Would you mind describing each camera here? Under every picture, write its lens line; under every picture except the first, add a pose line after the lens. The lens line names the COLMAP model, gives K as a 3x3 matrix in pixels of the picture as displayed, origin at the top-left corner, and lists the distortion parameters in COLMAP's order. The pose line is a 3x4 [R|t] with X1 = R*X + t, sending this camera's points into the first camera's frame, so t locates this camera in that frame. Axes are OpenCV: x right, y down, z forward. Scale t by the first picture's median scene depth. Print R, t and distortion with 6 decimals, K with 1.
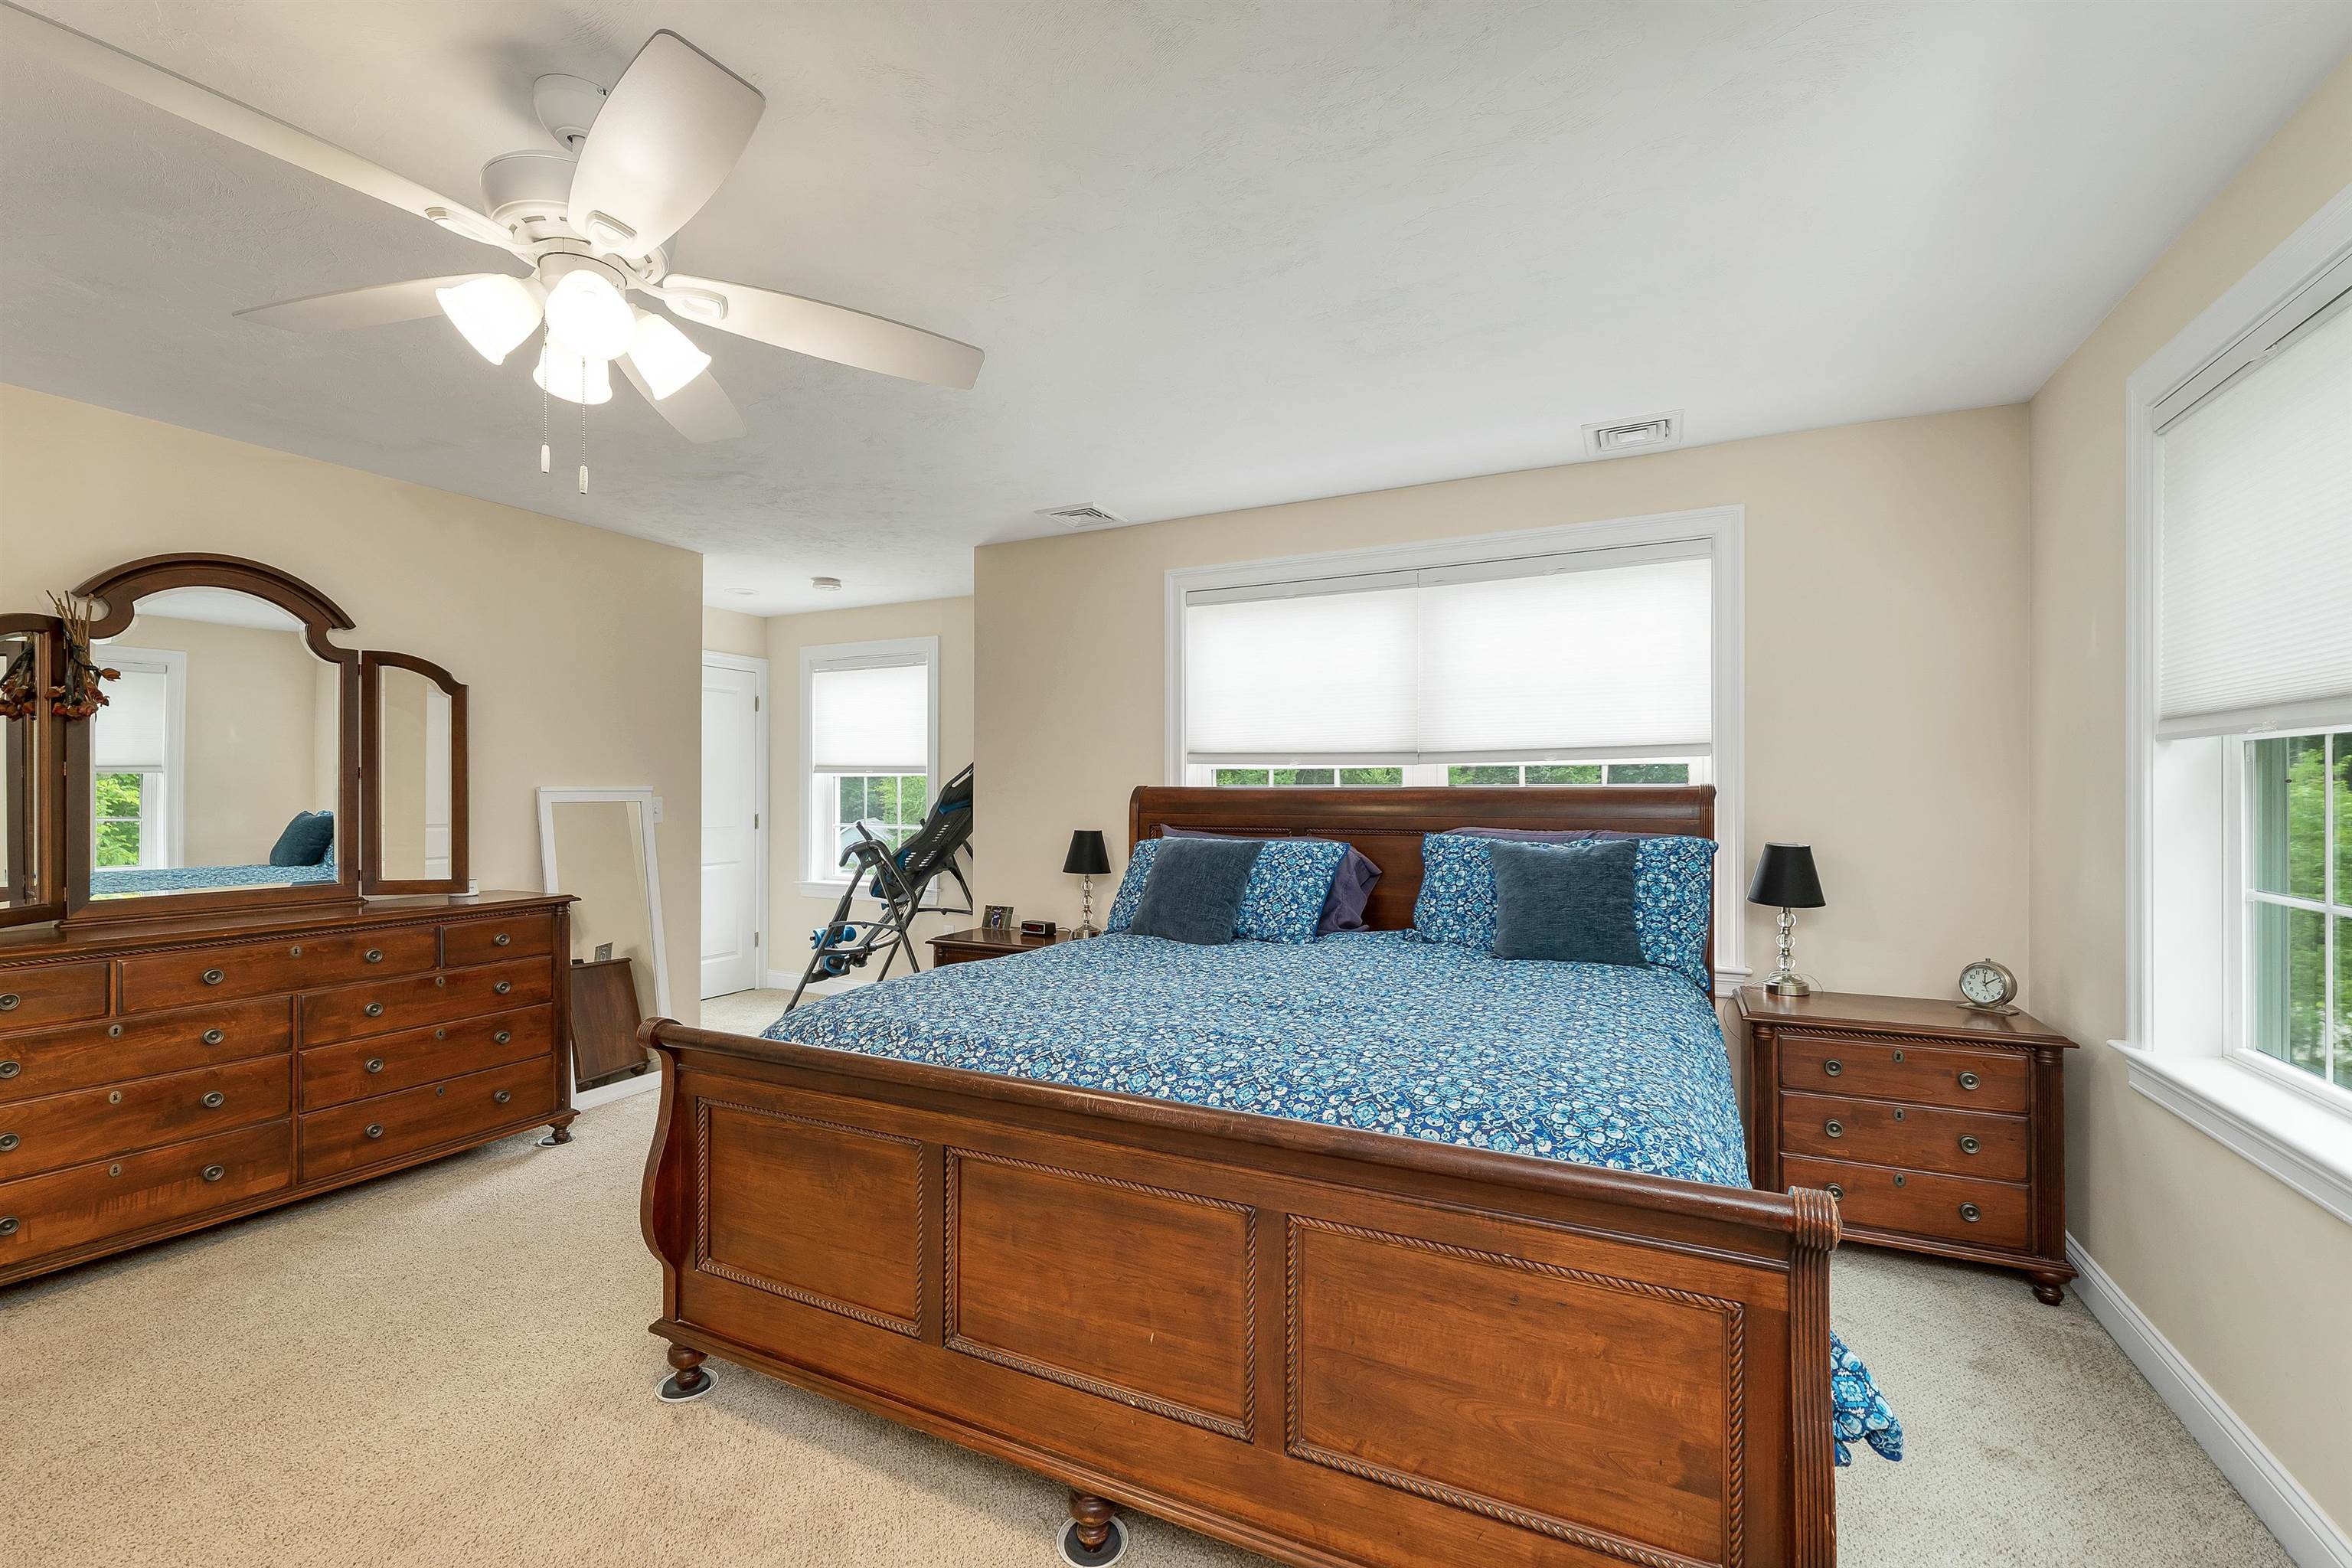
lens RADIAL K [[988.3, 0, 1165.5], [0, 988.3, 797.3], [0, 0, 1]] dist [0.001730, -0.000026]
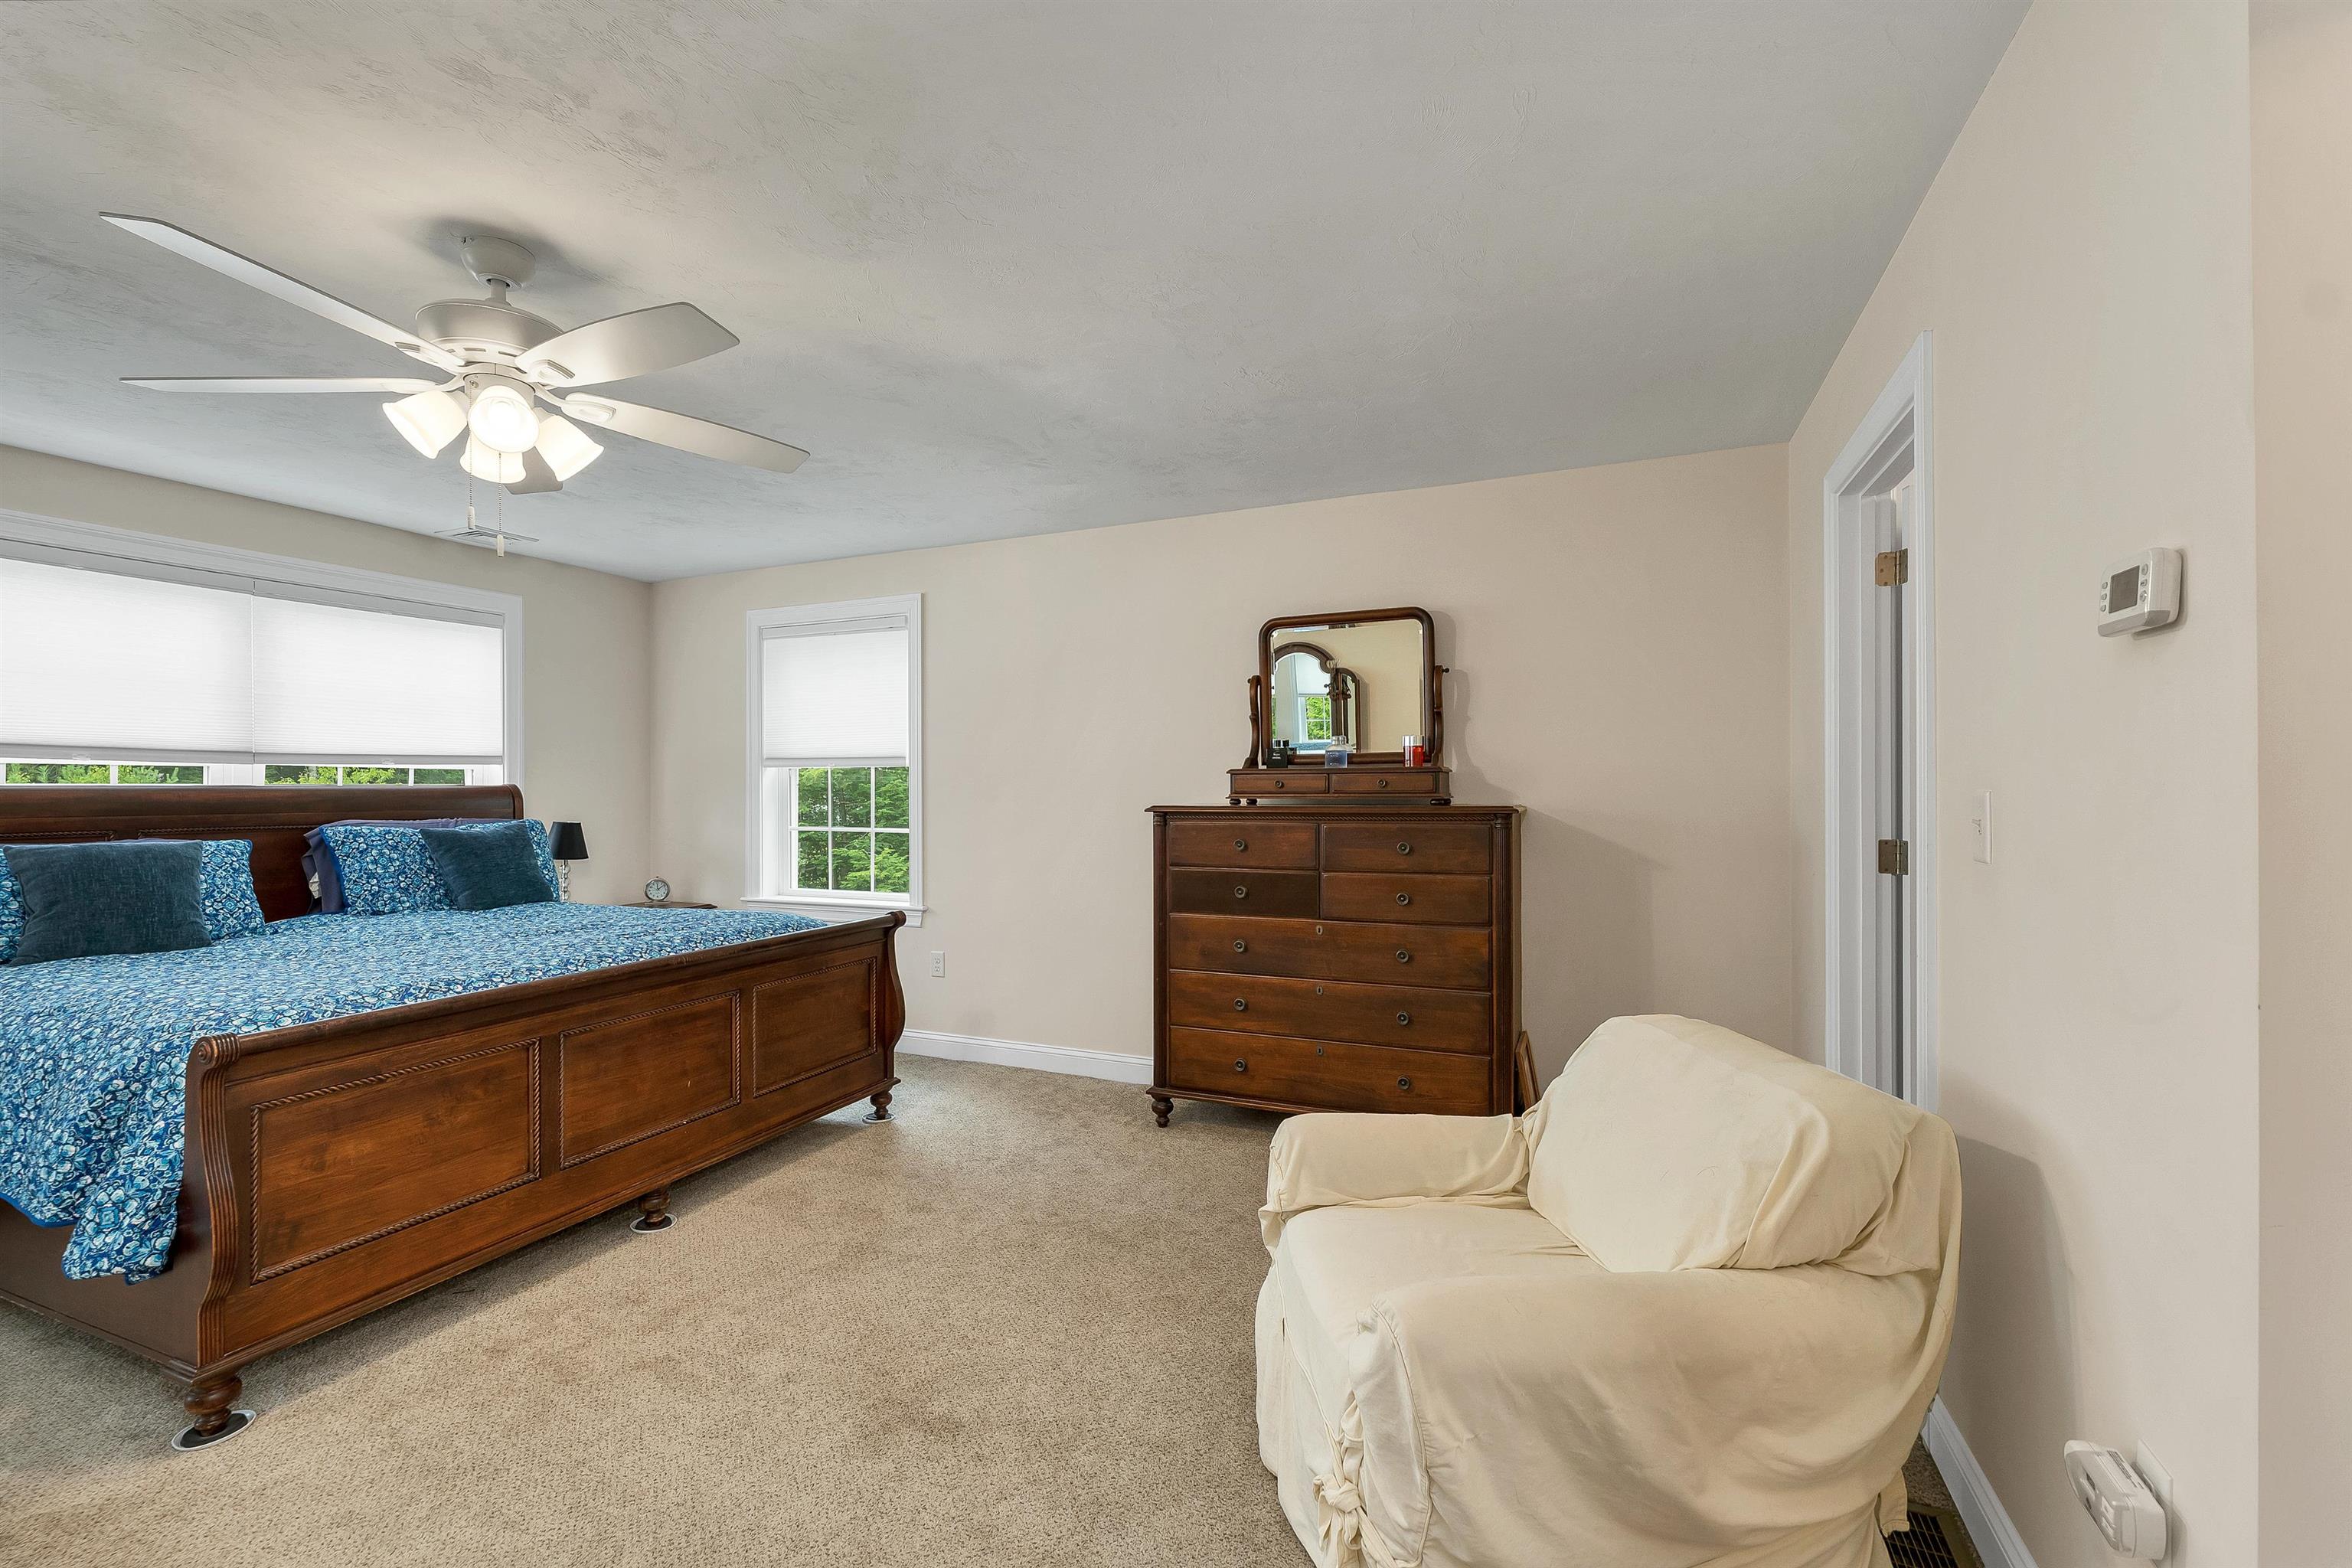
lens RADIAL K [[988.3, 0, 1165.5], [0, 988.3, 797.3], [0, 0, 1]] dist [0.001730, -0.000026]
pose [[-0.059847, -0.006559, 0.998186, -1.038366], [0.007963, 0.999943, 0.007048, 0.002892], [-0.998176, 0.008370, -0.059791, 0.118346]]
